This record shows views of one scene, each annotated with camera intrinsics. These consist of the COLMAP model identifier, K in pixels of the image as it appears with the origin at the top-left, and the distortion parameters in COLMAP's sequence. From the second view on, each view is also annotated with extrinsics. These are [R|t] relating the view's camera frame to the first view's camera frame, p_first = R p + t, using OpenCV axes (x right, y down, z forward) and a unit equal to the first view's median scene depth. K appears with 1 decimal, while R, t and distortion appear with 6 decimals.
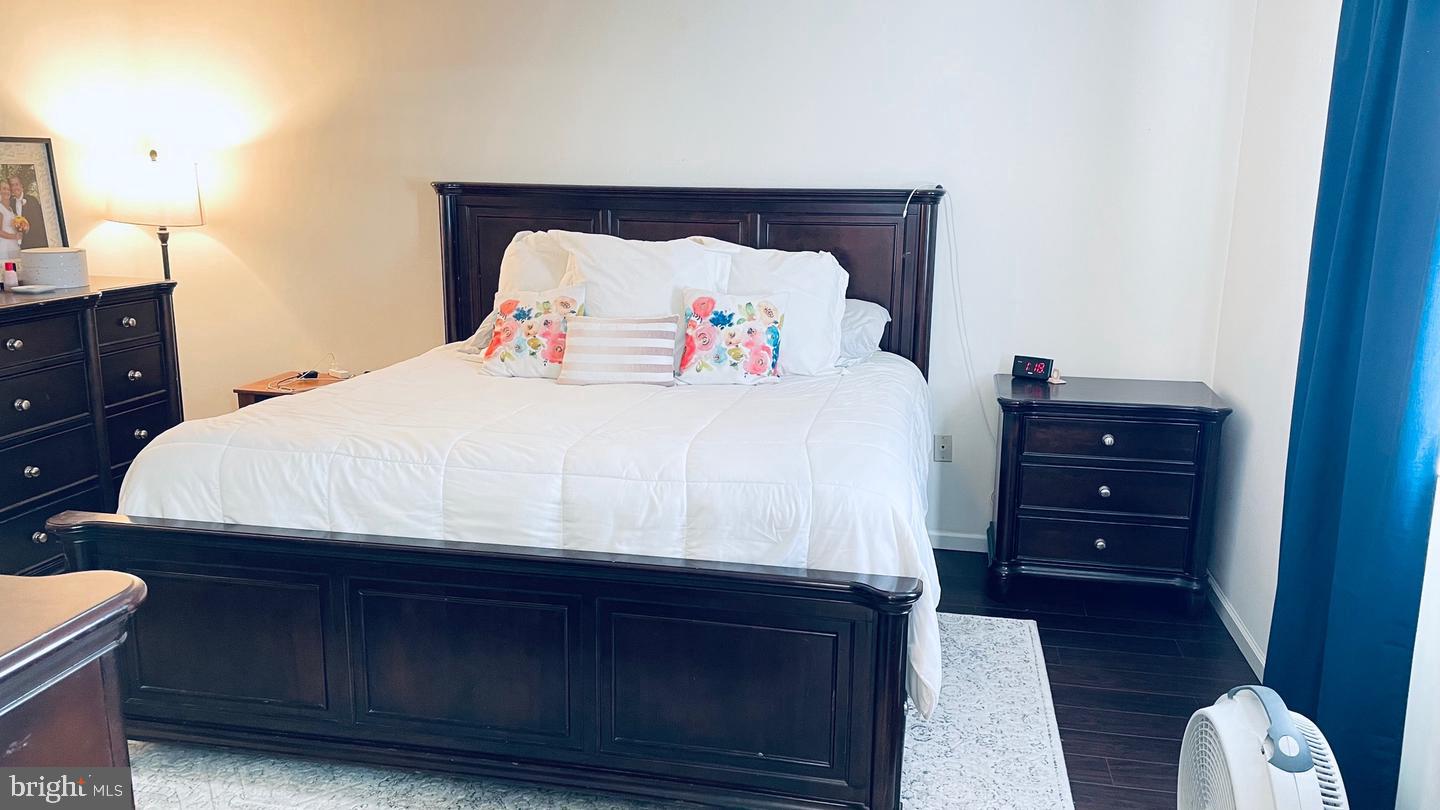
lens RADIAL K [[1083.7, 0, 722.5], [0, 1083.7, 402.6], [0, 0, 1]] dist [0.090060, -0.123321]
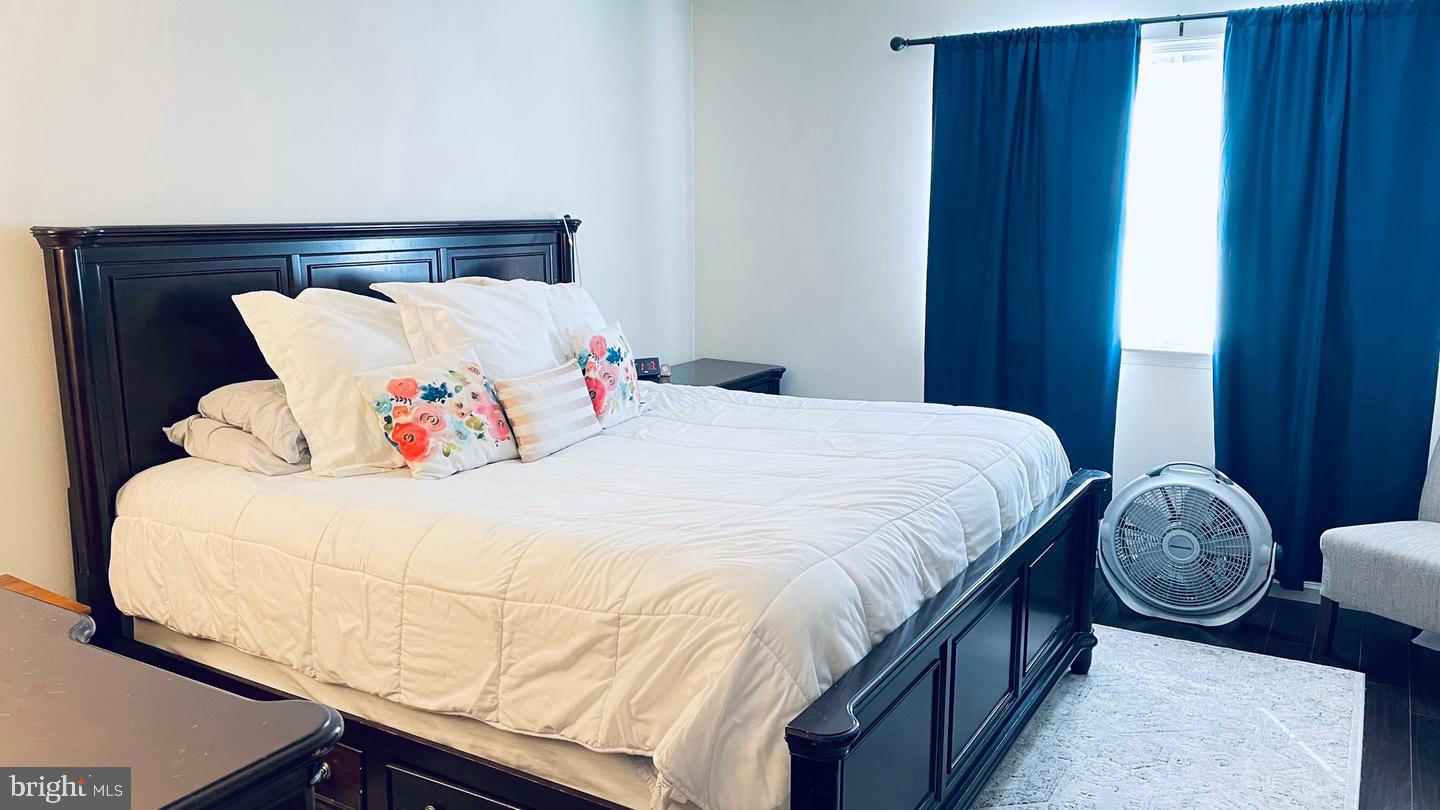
lens RADIAL K [[1083.7, 0, 721.7], [0, 1083.7, 405.5], [0, 0, 1]] dist [0.090060, -0.123321]
pose [[0.346531, -0.186948, 0.919221, -0.840735], [0.198806, 0.972315, 0.122799, -0.129310], [-0.916729, 0.140193, 0.374104, 0.537205]]
